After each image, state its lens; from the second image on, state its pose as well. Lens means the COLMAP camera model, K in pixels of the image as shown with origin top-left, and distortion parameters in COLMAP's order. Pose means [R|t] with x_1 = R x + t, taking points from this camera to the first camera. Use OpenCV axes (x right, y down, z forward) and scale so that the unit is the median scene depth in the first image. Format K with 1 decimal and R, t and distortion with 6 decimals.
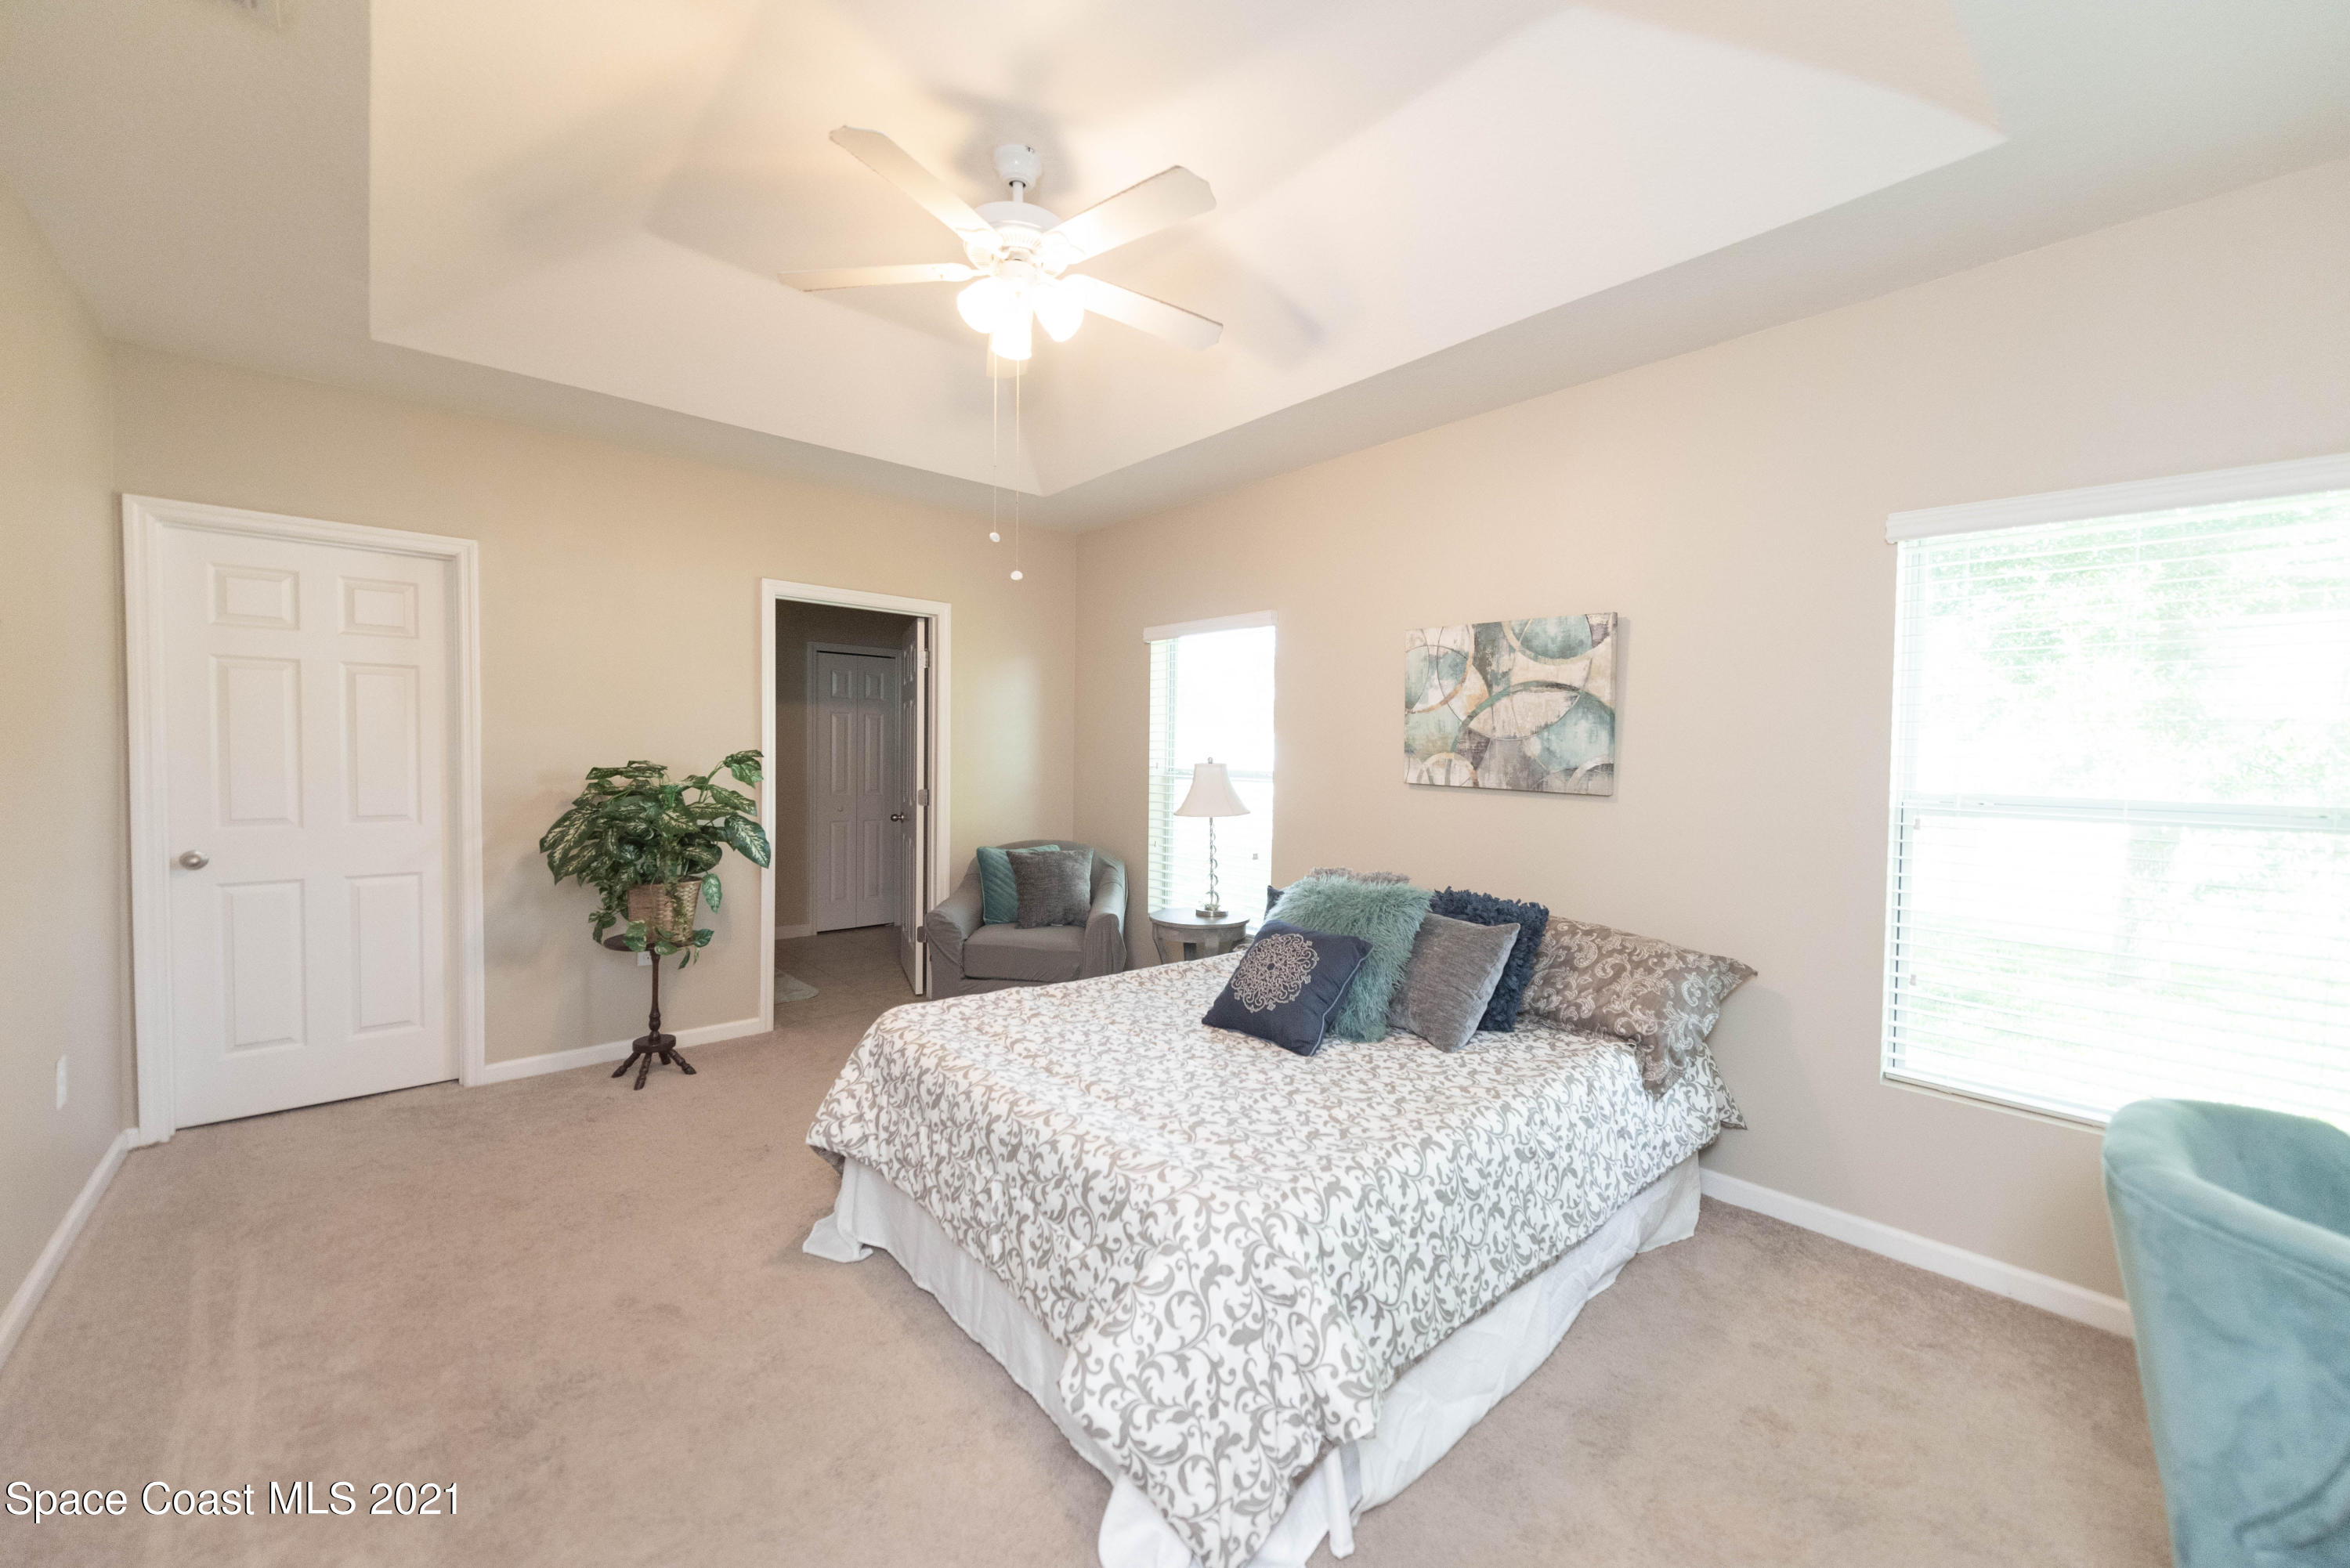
lens RADIAL K [[955.4, 0, 1175.0], [0, 955.4, 784.0], [0, 0, 1]] dist [0.001017, 0.000067]
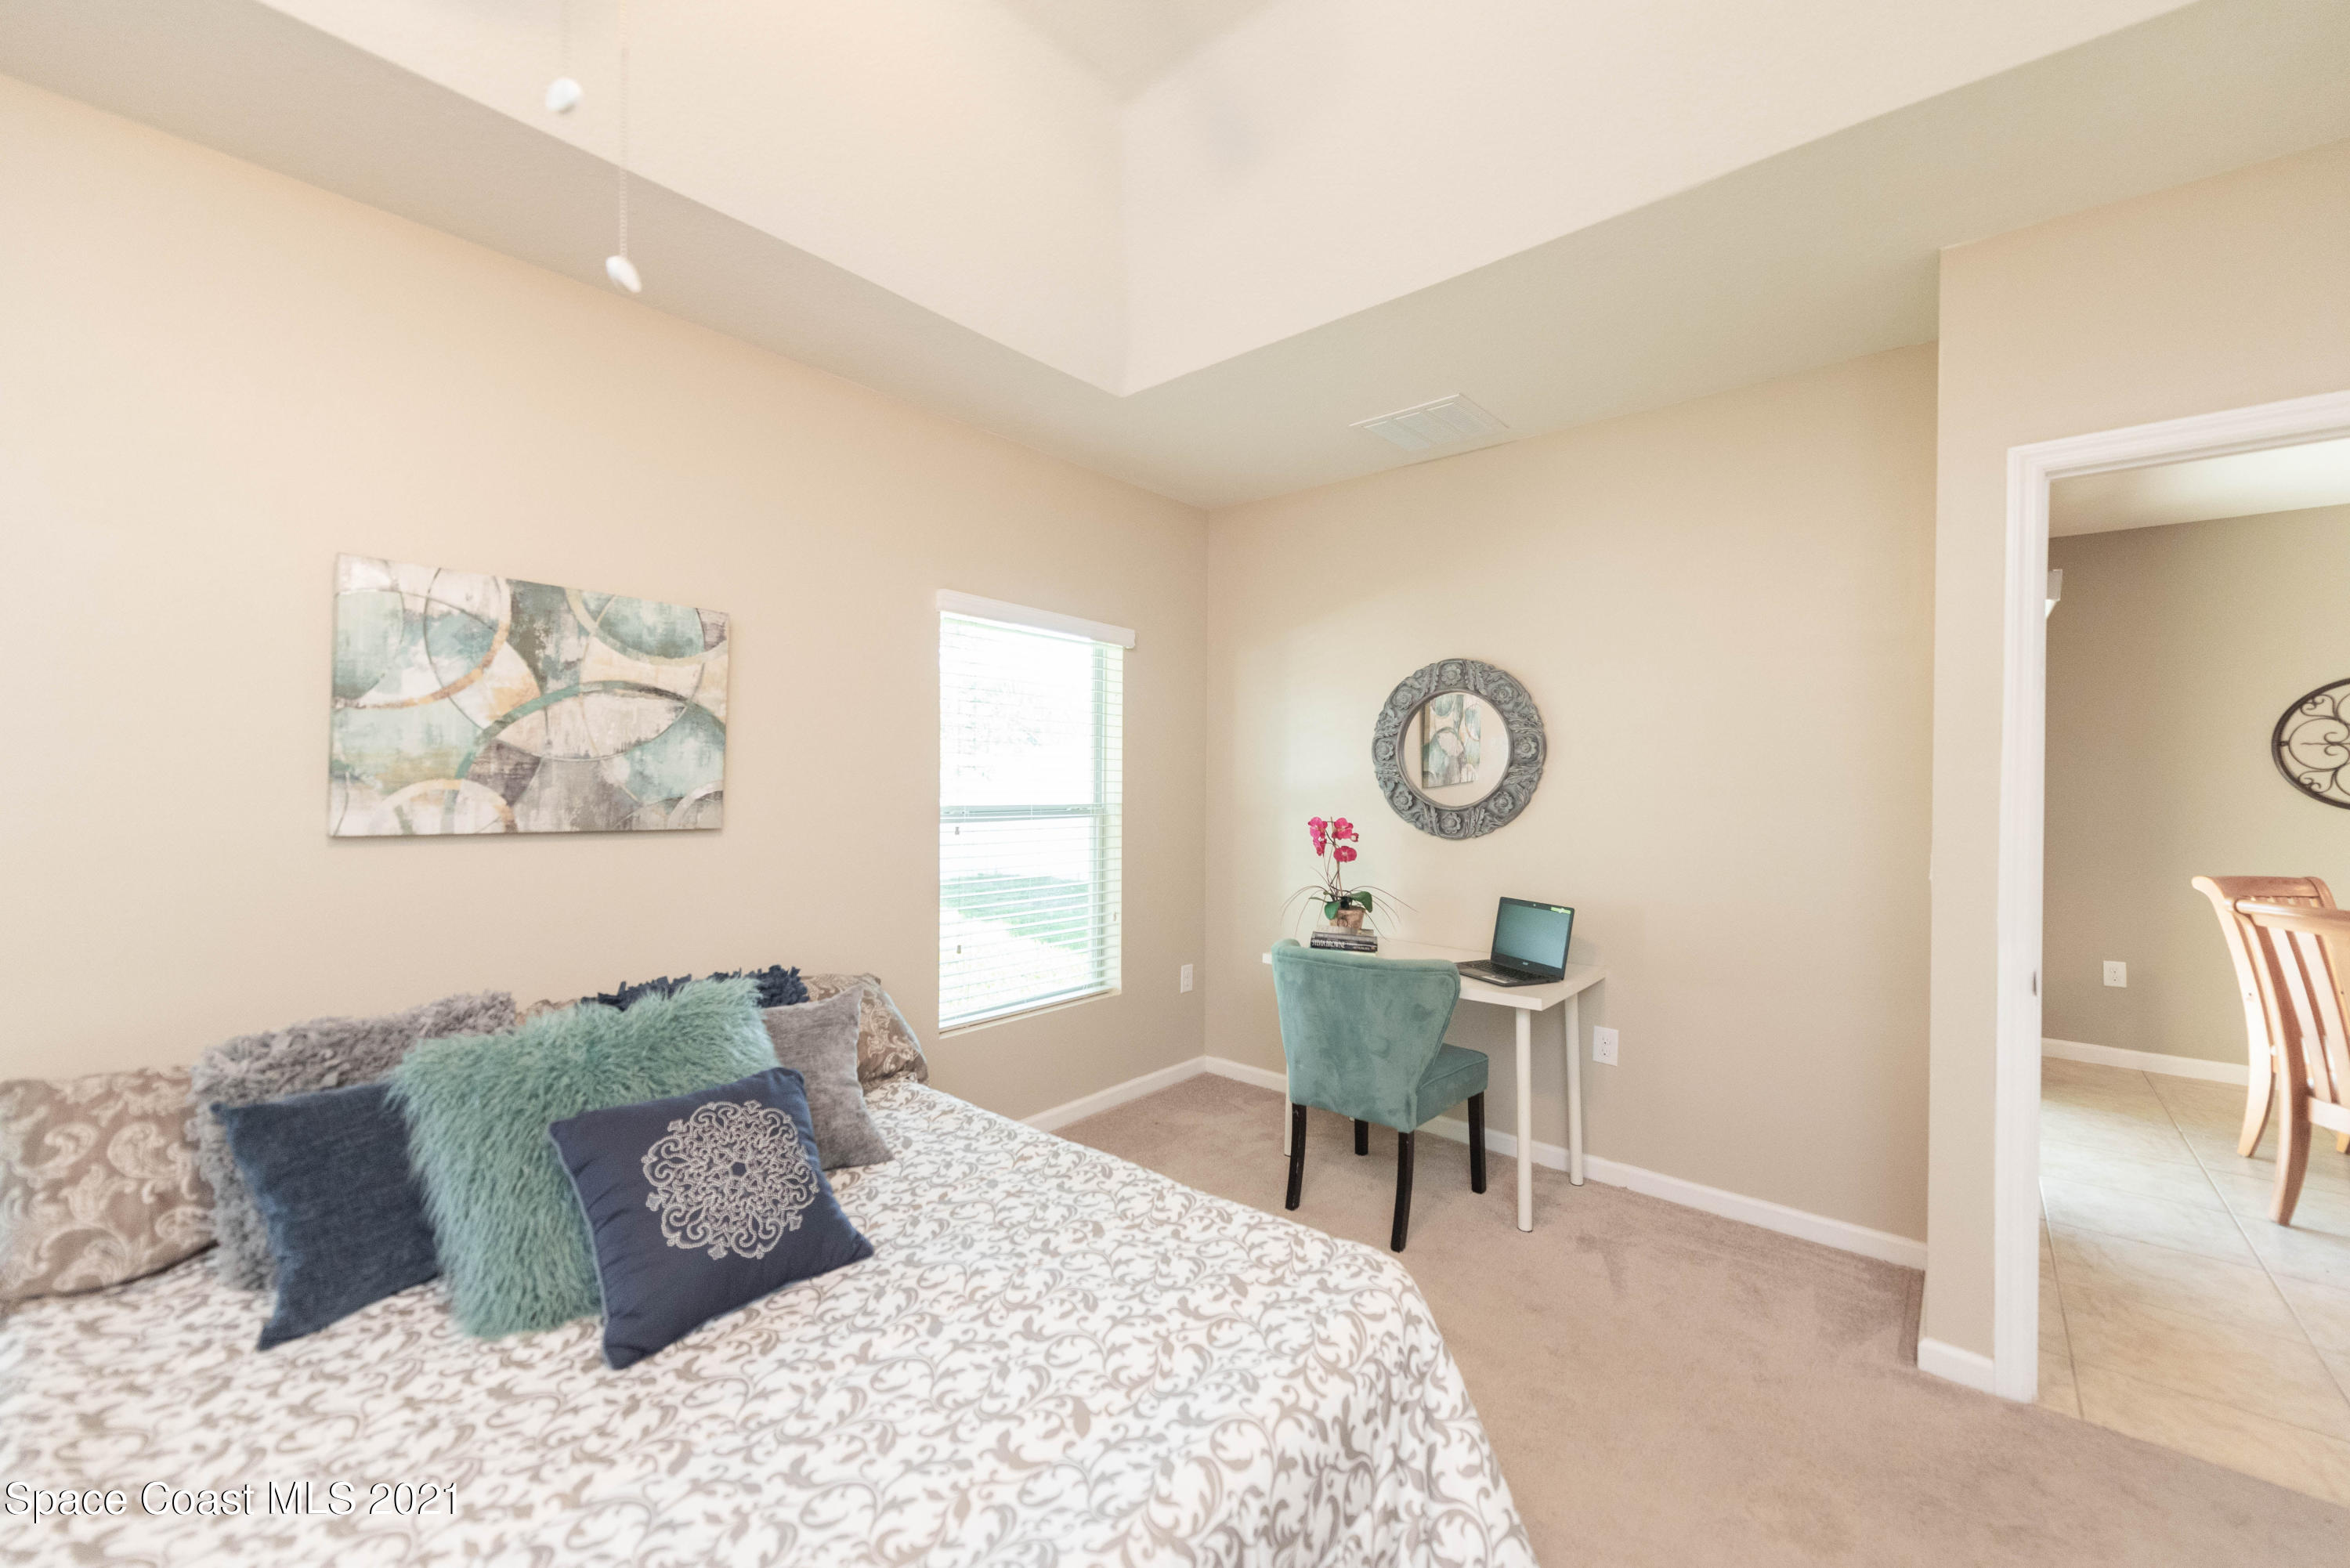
lens RADIAL K [[955.4, 0, 1175.0], [0, 955.4, 784.0], [0, 0, 1]] dist [0.001017, 0.000067]
pose [[-0.194301, -0.024965, 0.980624, -0.423400], [0.020305, 0.999360, 0.029465, -0.041152], [-0.980732, 0.025637, -0.193669, 0.718503]]
